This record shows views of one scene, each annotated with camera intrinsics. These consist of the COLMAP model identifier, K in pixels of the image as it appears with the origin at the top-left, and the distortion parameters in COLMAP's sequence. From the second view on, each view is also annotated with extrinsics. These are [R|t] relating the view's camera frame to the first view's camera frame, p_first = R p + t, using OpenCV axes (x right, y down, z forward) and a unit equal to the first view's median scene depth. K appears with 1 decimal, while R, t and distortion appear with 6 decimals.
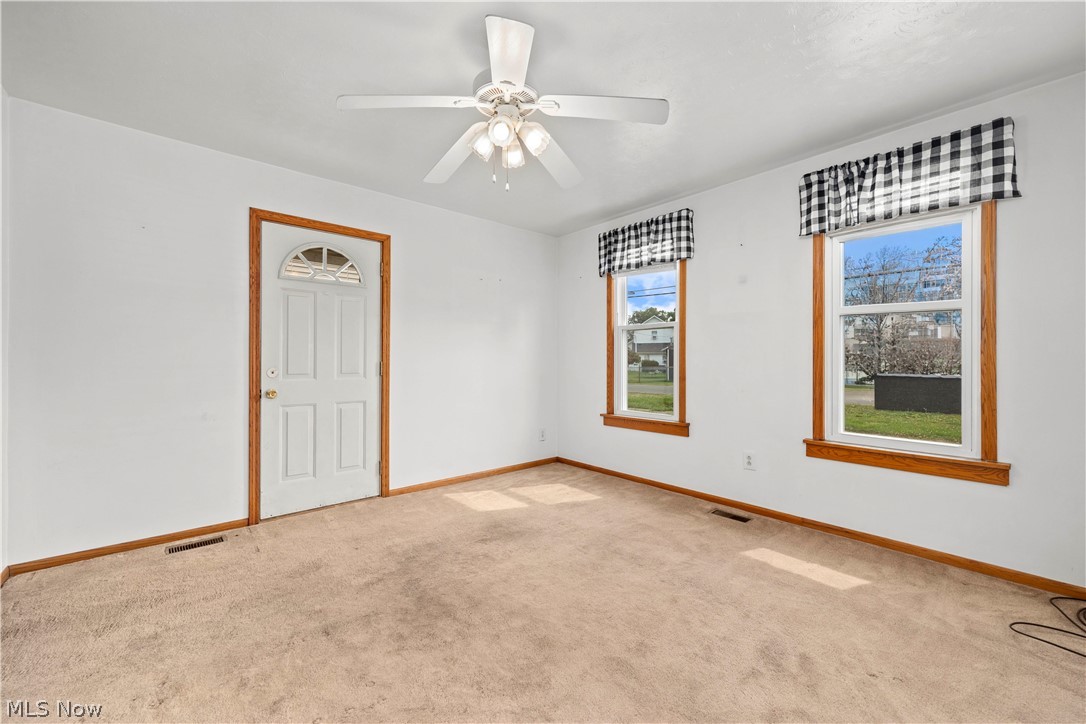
lens RADIAL K [[425.2, 0, 551.8], [0, 425.2, 358.7], [0, 0, 1]] dist [-0.002546, 0.000448]
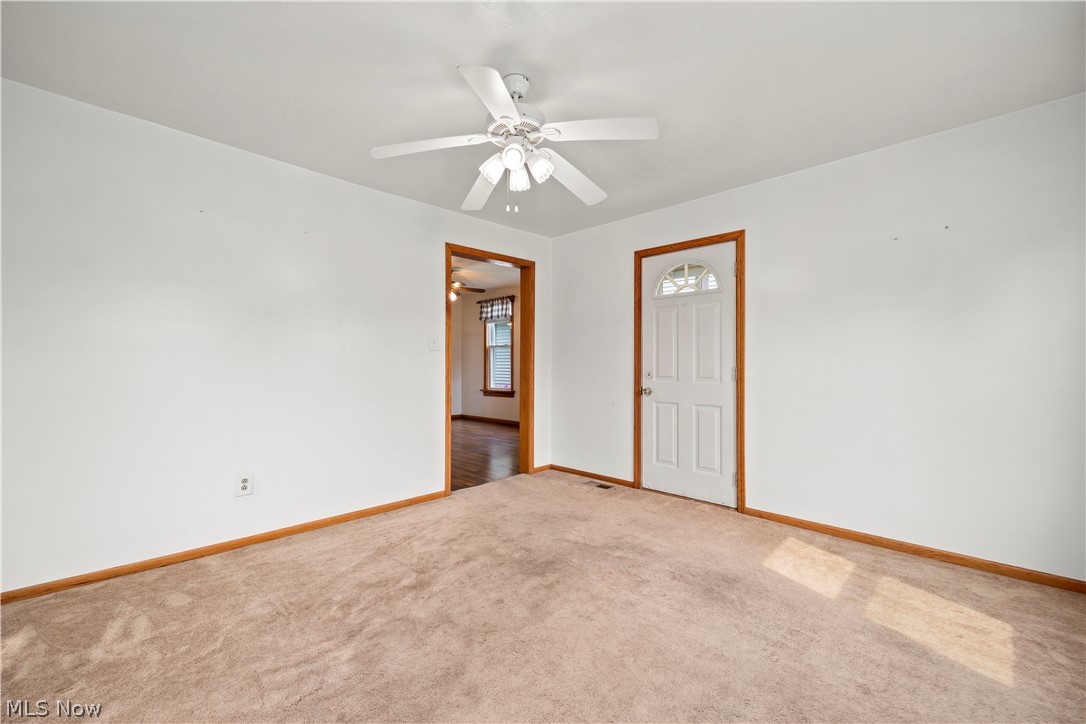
lens RADIAL K [[425.2, 0, 534.0], [0, 425.2, 357.9], [0, 0, 1]] dist [-0.002546, 0.000448]
pose [[0.072378, -0.019260, -0.997191, 0.540420], [0.000838, 0.999814, -0.019250, 0.006660], [0.997377, 0.000558, 0.072381, 0.520648]]
